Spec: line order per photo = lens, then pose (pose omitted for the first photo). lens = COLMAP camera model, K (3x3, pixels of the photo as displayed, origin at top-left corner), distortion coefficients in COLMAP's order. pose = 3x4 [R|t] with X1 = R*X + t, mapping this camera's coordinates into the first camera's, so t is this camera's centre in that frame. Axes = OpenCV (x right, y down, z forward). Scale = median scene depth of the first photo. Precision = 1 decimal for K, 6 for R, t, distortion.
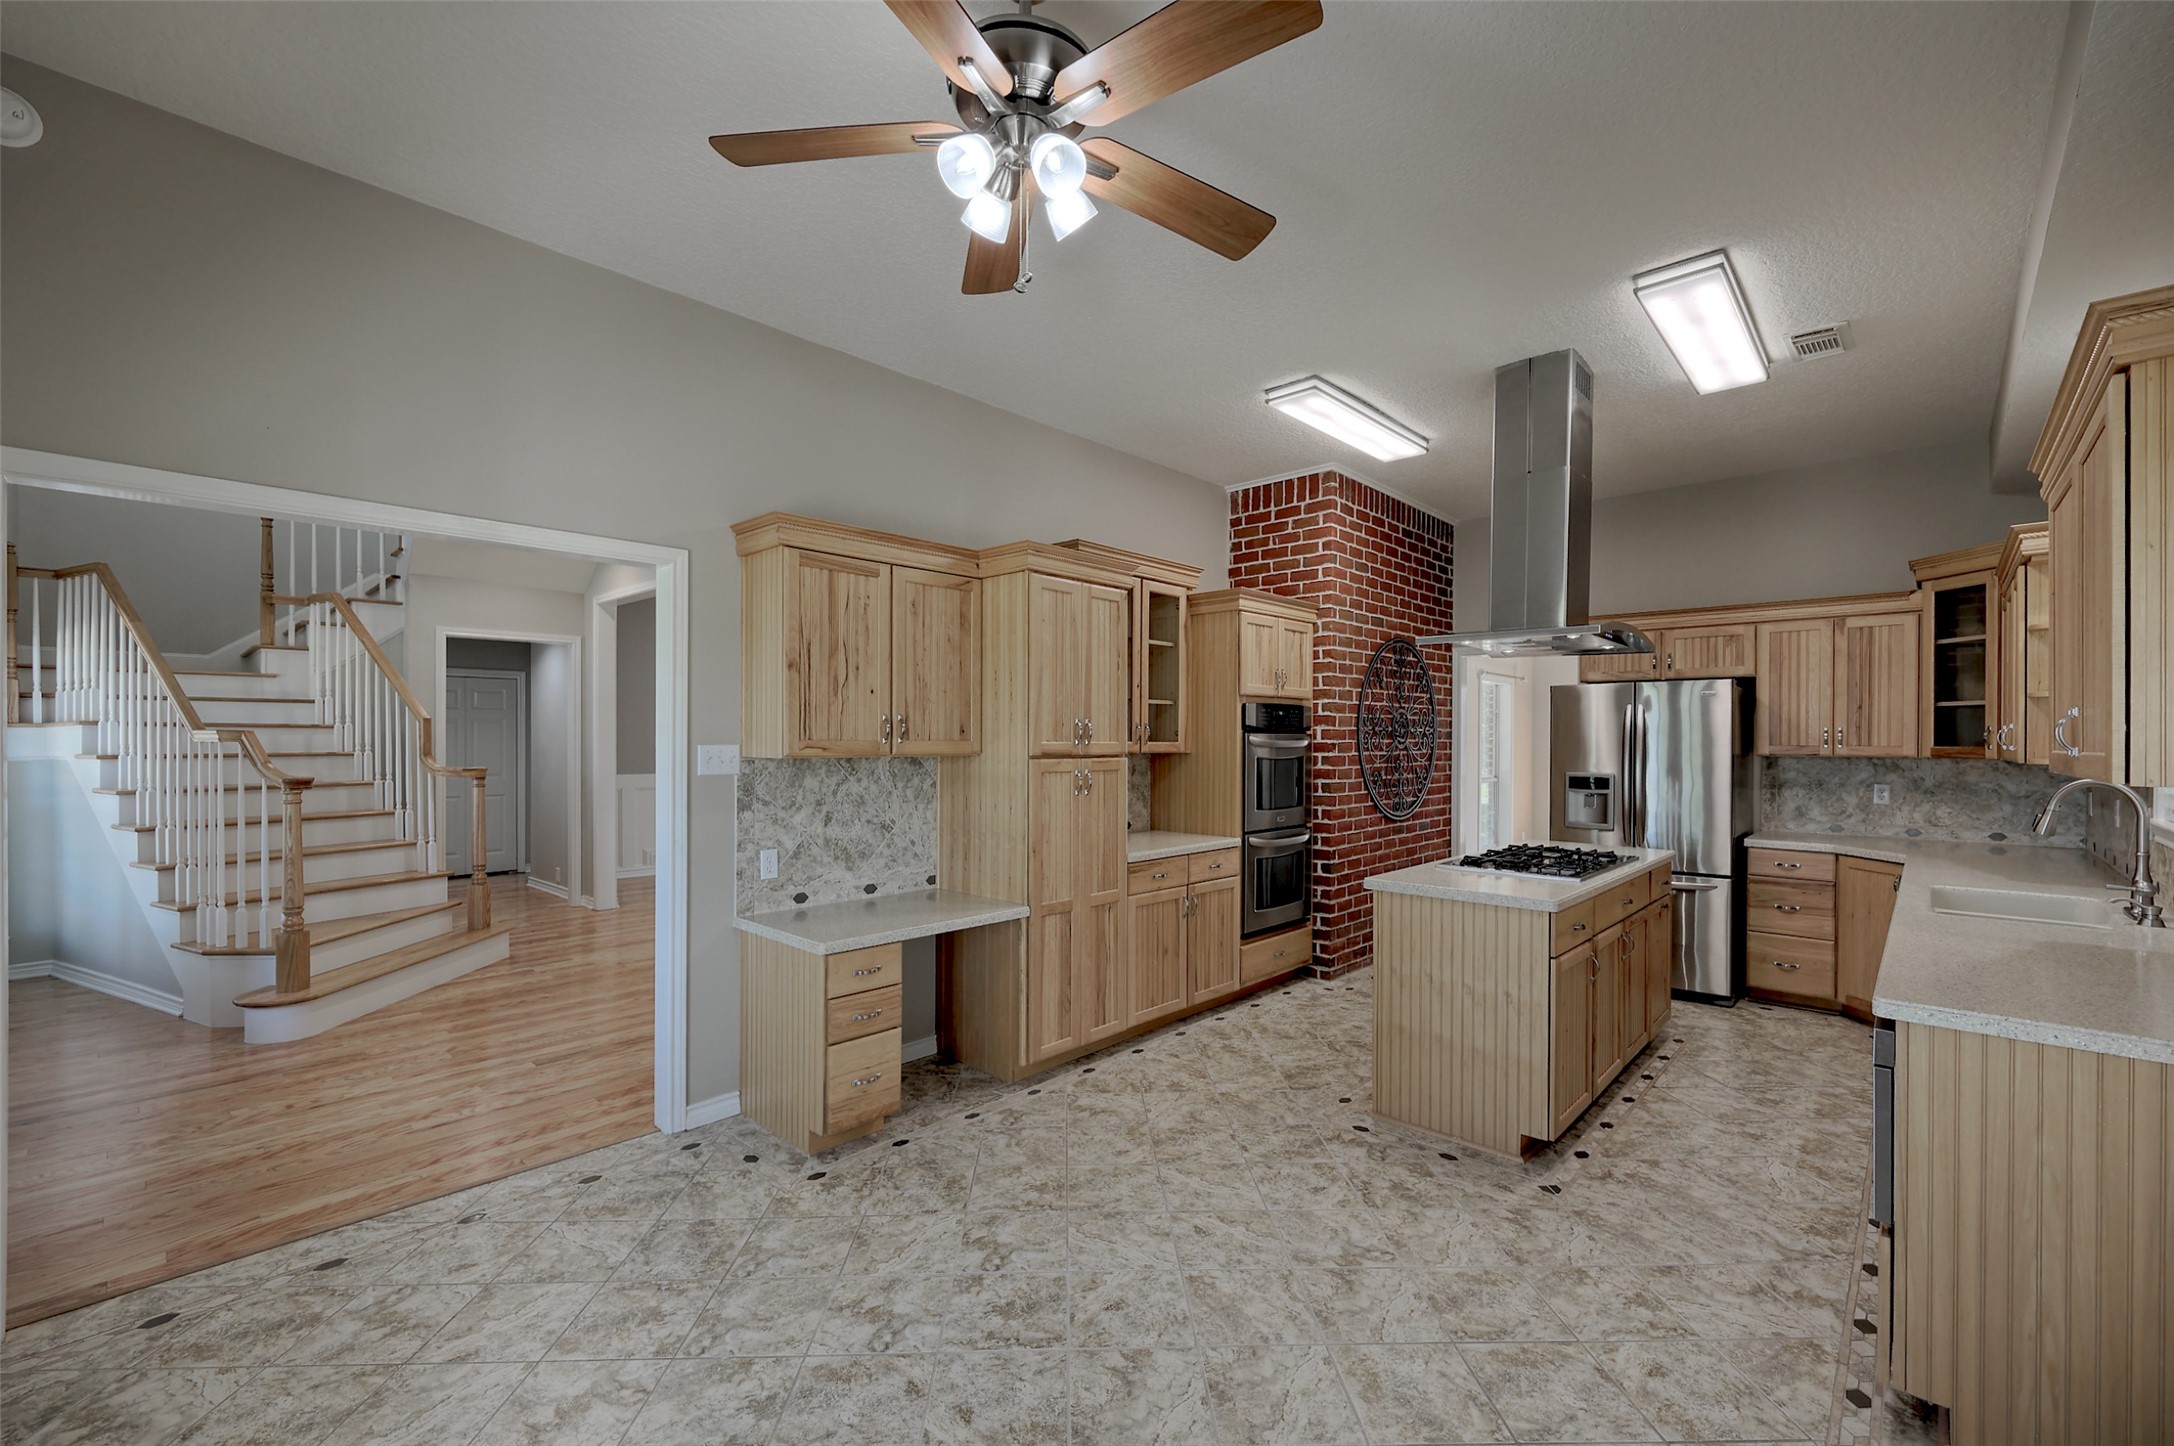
lens RADIAL K [[887.8, 0, 1087.7], [0, 887.8, 733.6], [0, 0, 1]] dist [0.000010, -0.000361]
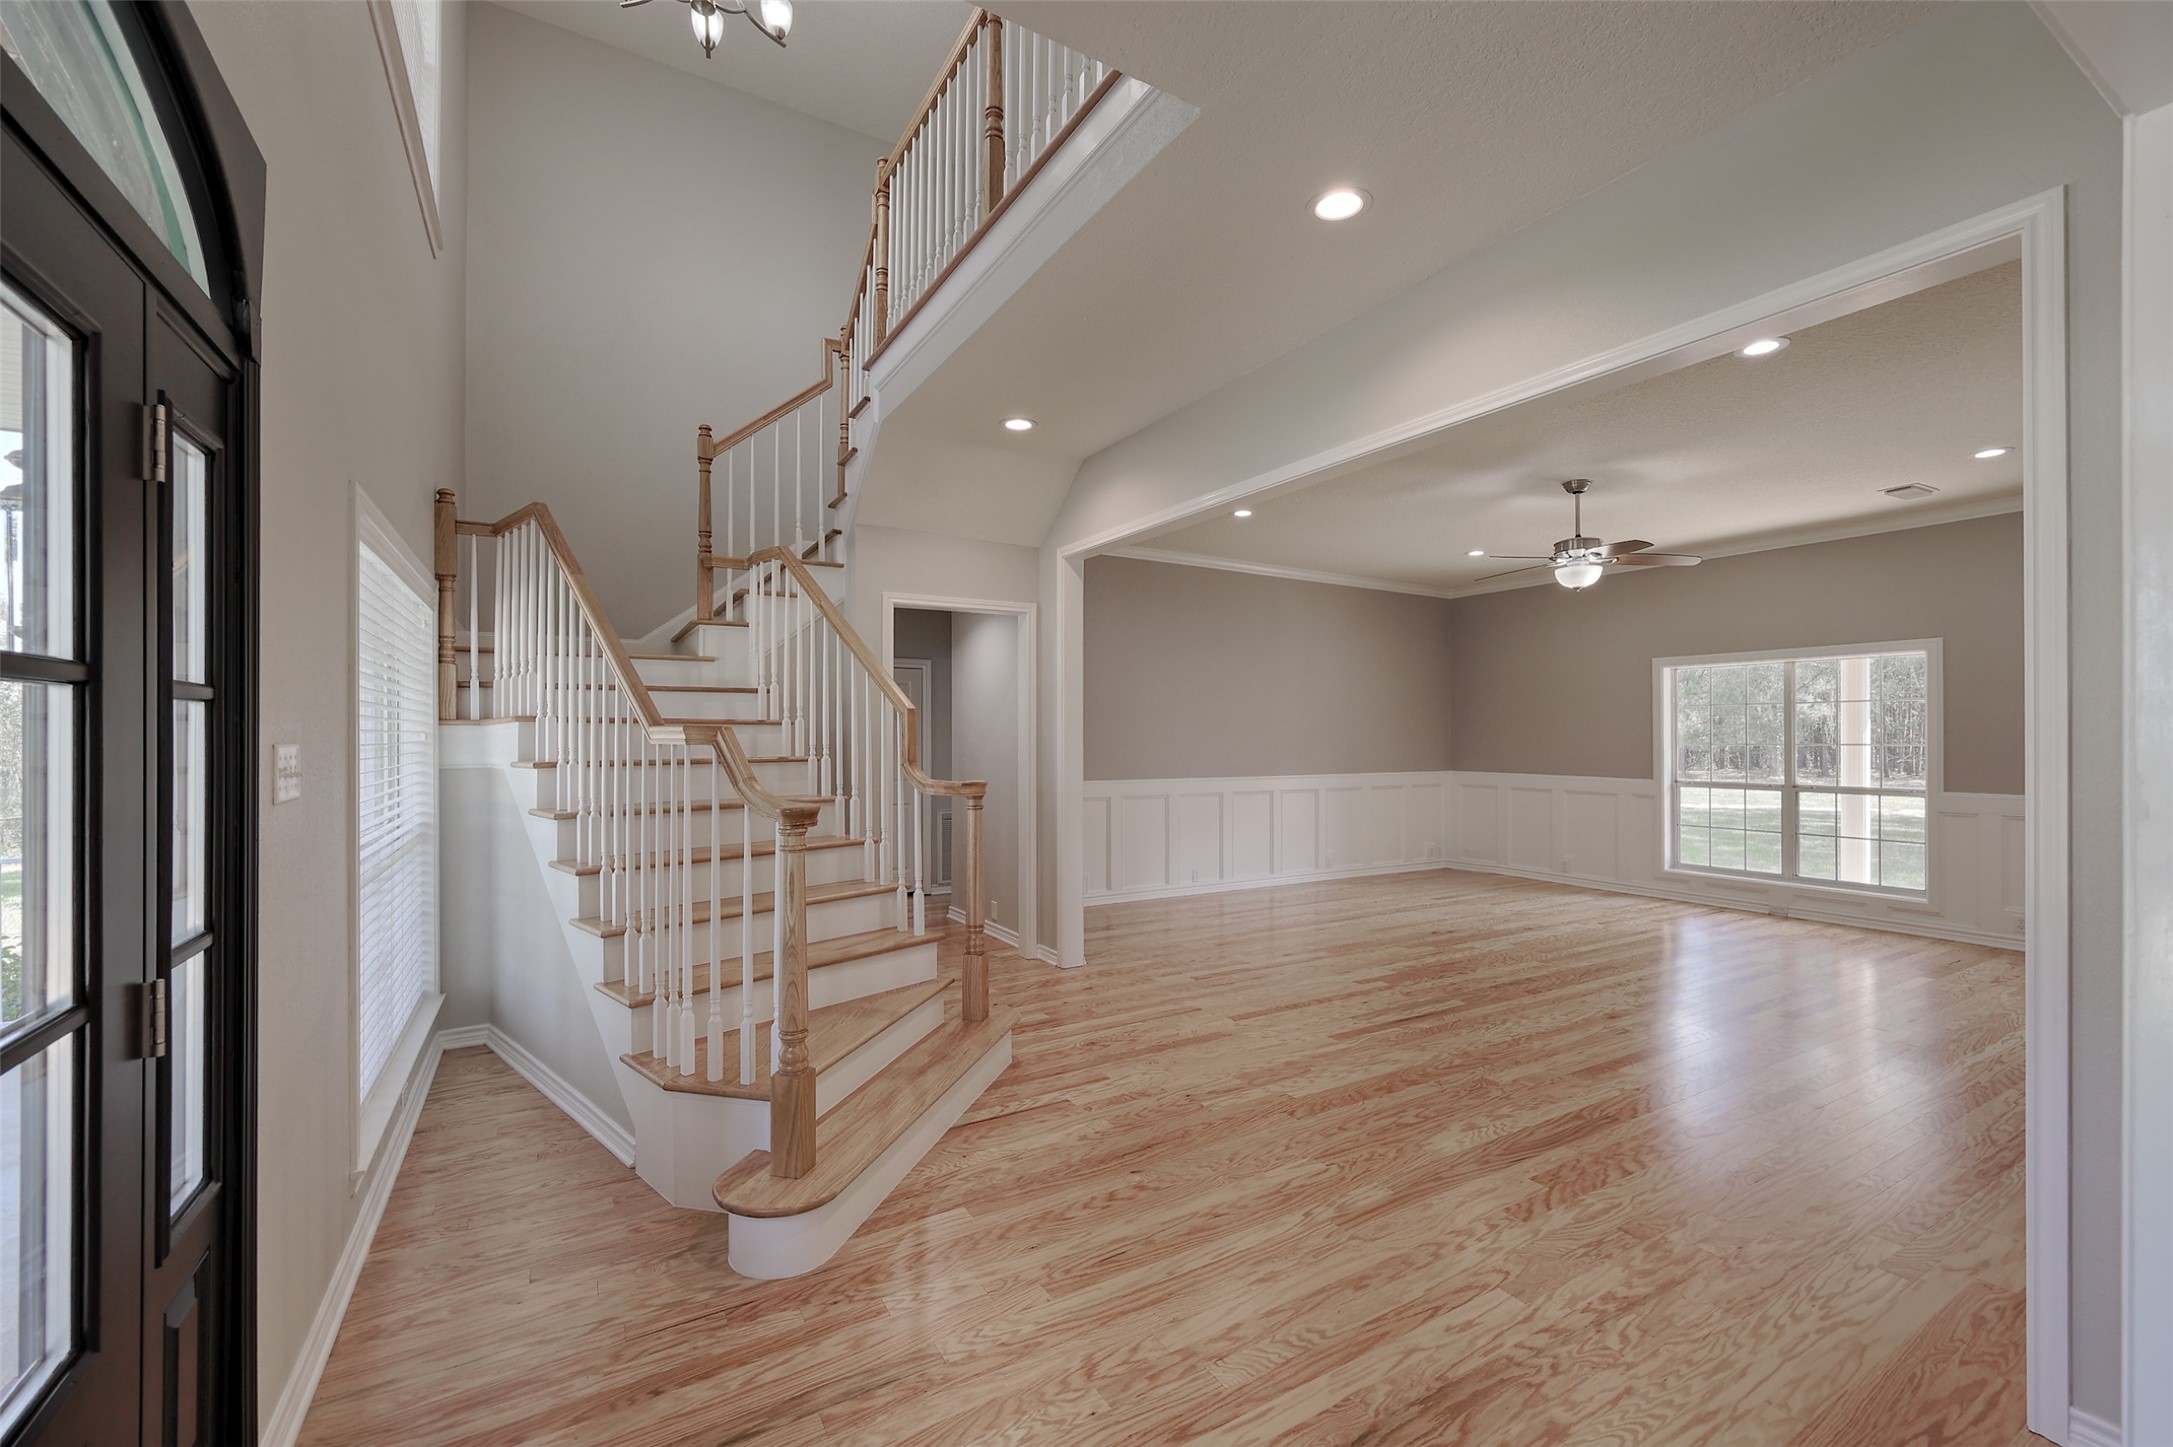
lens RADIAL K [[884.7, 0, 1086.5], [0, 884.7, 723.5], [0, 0, 1]] dist [0.000320, -0.000018]
pose [[0.958761, -0.007513, -0.284115, -0.506718], [0.004864, 0.999938, -0.010028, 0.001898], [0.284173, 0.008233, 0.958738, 0.461232]]
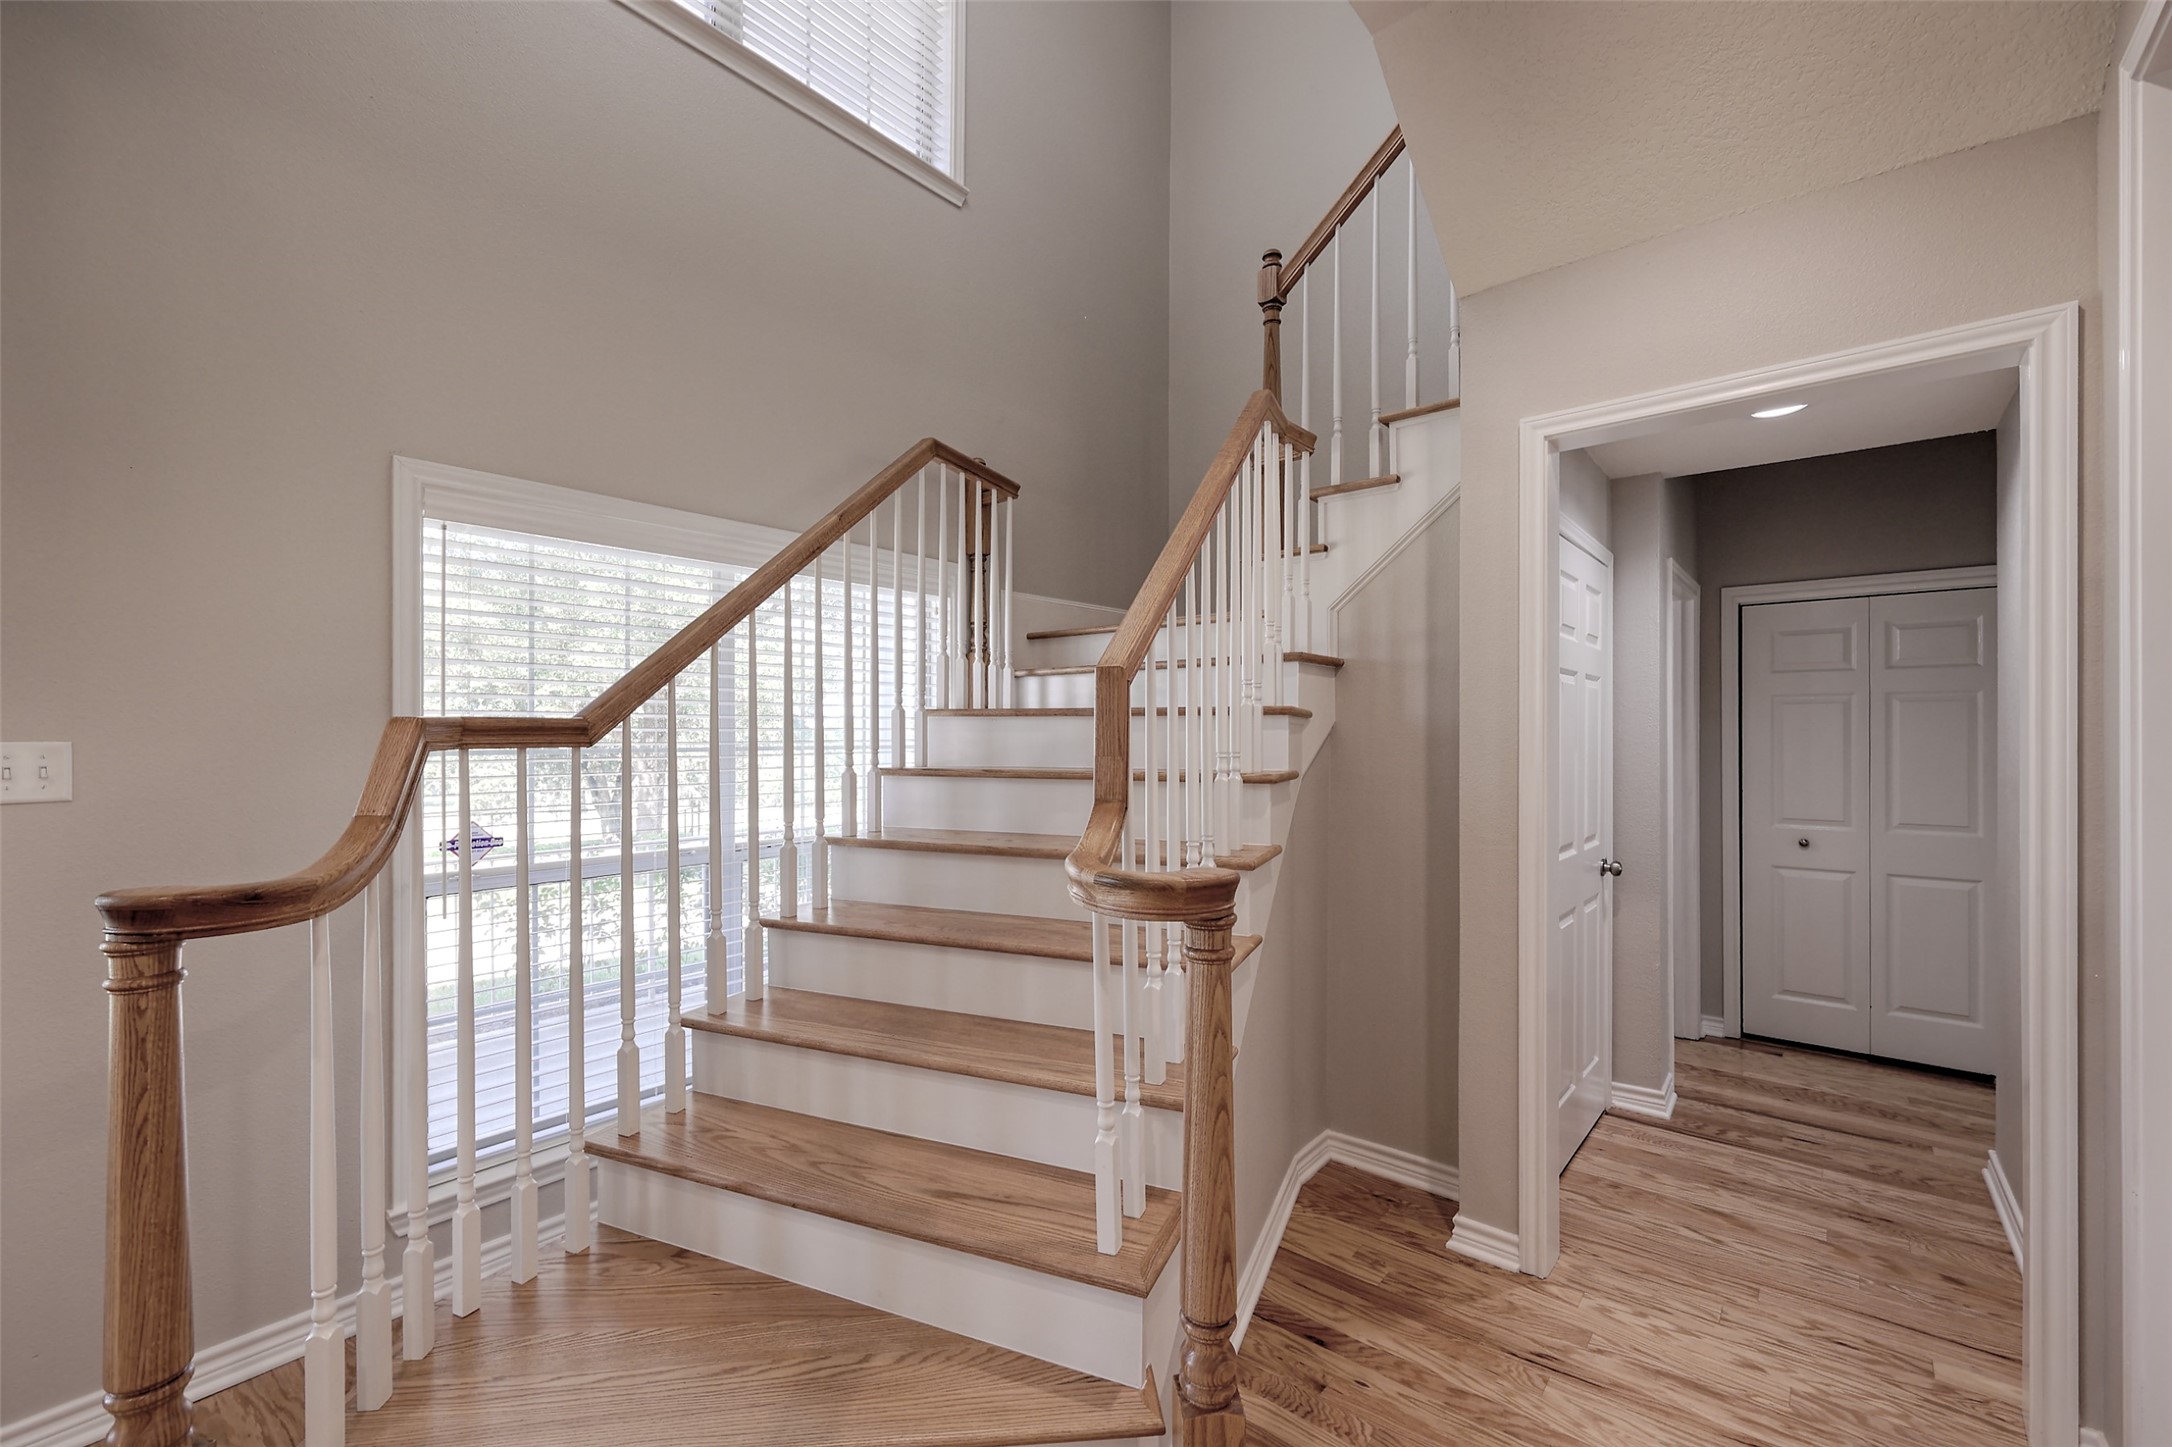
lens RADIAL K [[891.3, 0, 1079.7], [0, 891.3, 730.7], [0, 0, 1]] dist [-0.000723, -0.000083]
pose [[0.050510, -0.006155, -0.998705, -0.570286], [0.005162, 0.999969, -0.005902, 0.003930], [0.998710, -0.004857, 0.050541, 1.176267]]
